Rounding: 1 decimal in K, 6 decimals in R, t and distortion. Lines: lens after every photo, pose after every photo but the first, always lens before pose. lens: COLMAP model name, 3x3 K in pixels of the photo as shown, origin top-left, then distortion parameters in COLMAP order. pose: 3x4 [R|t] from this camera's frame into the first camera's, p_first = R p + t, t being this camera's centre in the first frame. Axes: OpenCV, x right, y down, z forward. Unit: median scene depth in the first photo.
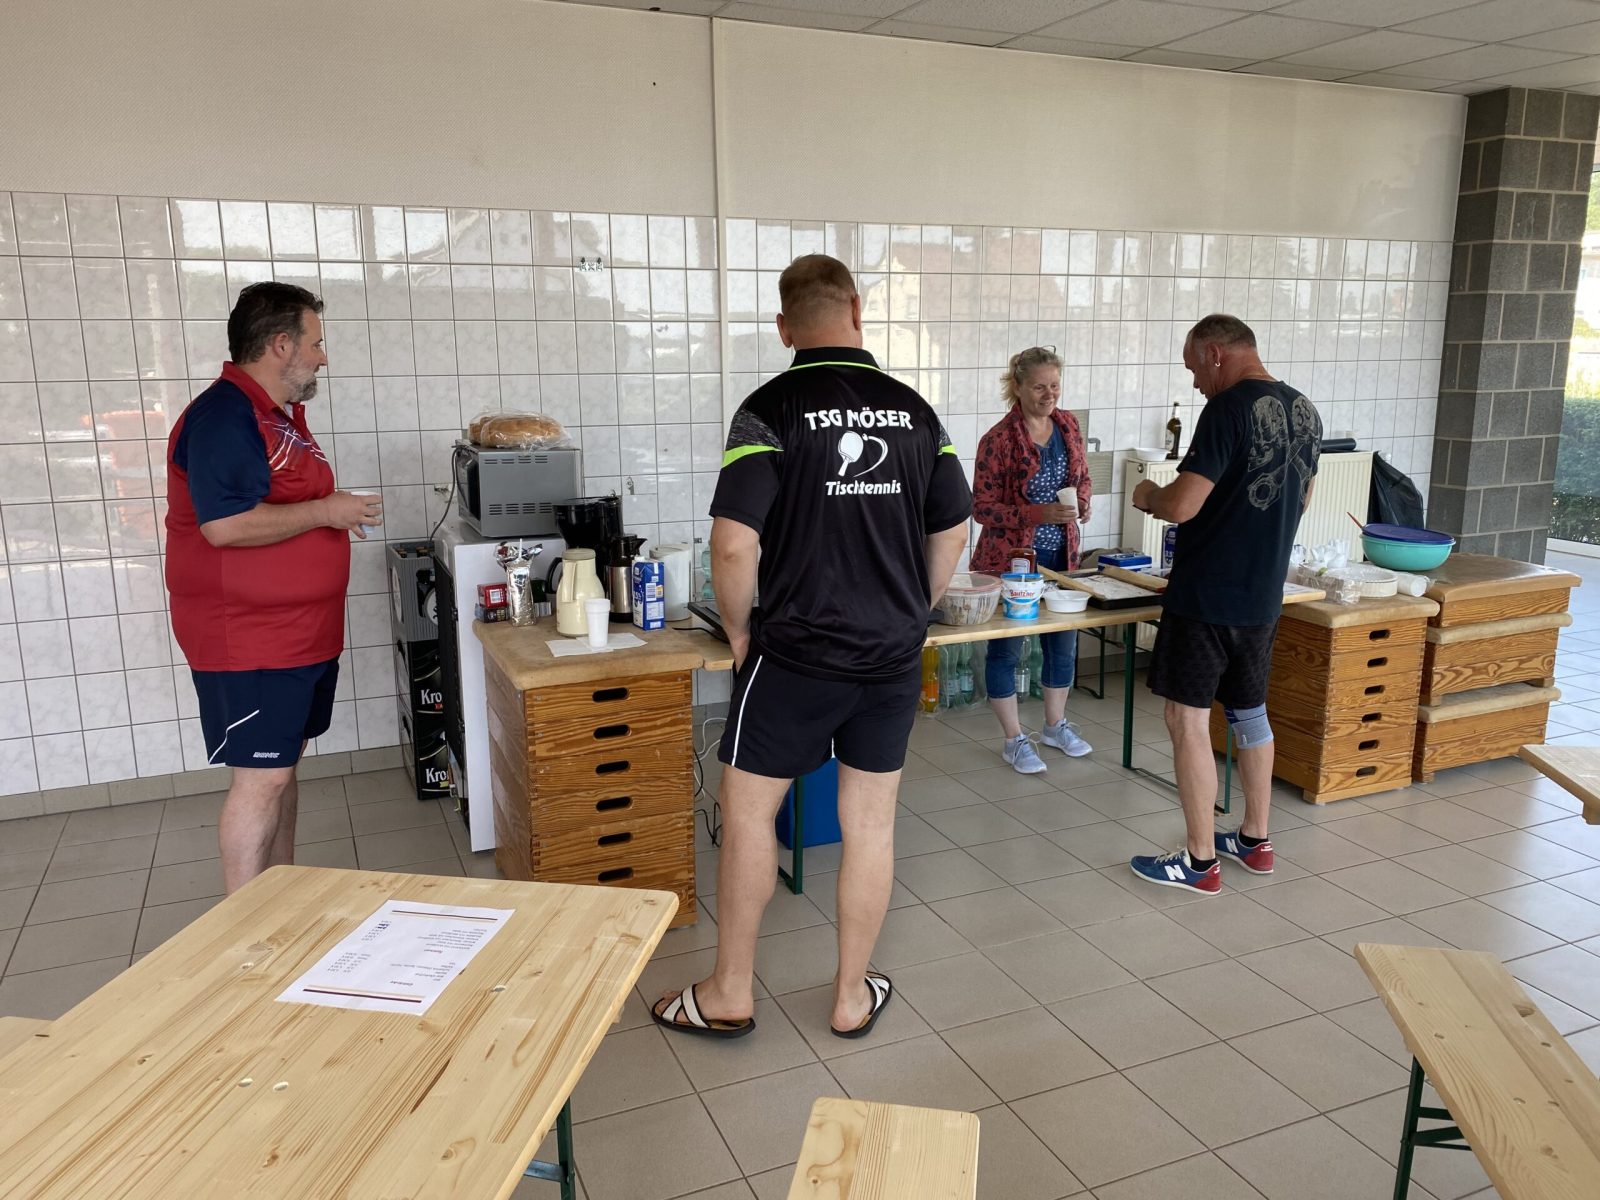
lens RADIAL K [[1217.9, 0, 791.9], [0, 1217.9, 591.2], [0, 0, 1]] dist [0.023264, -0.026971]
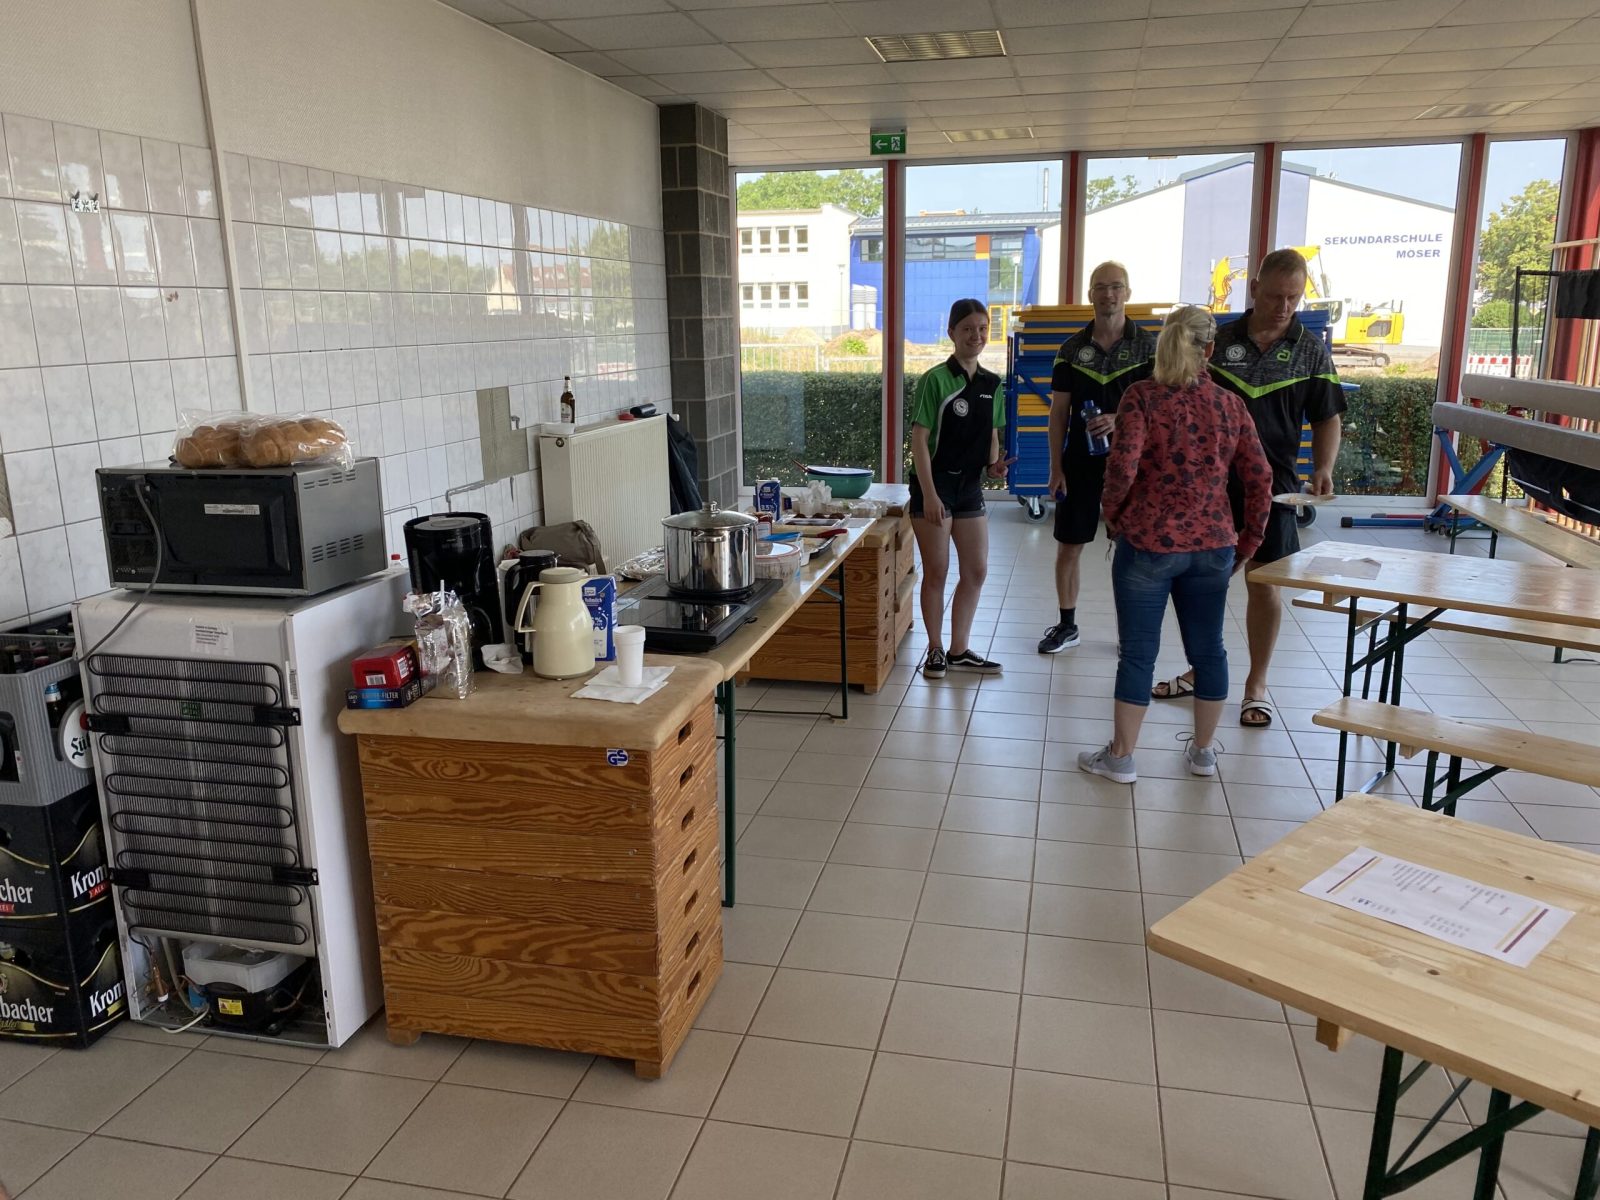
lens RADIAL K [[1217.9, 0, 796.0], [0, 1217.9, 609.4], [0, 0, 1]] dist [0.023264, -0.026971]
pose [[0.585637, -0.194154, 0.786977, -0.548768], [0.174959, 0.978281, 0.111153, -0.056605], [-0.791466, 0.072593, 0.606887, 0.316468]]
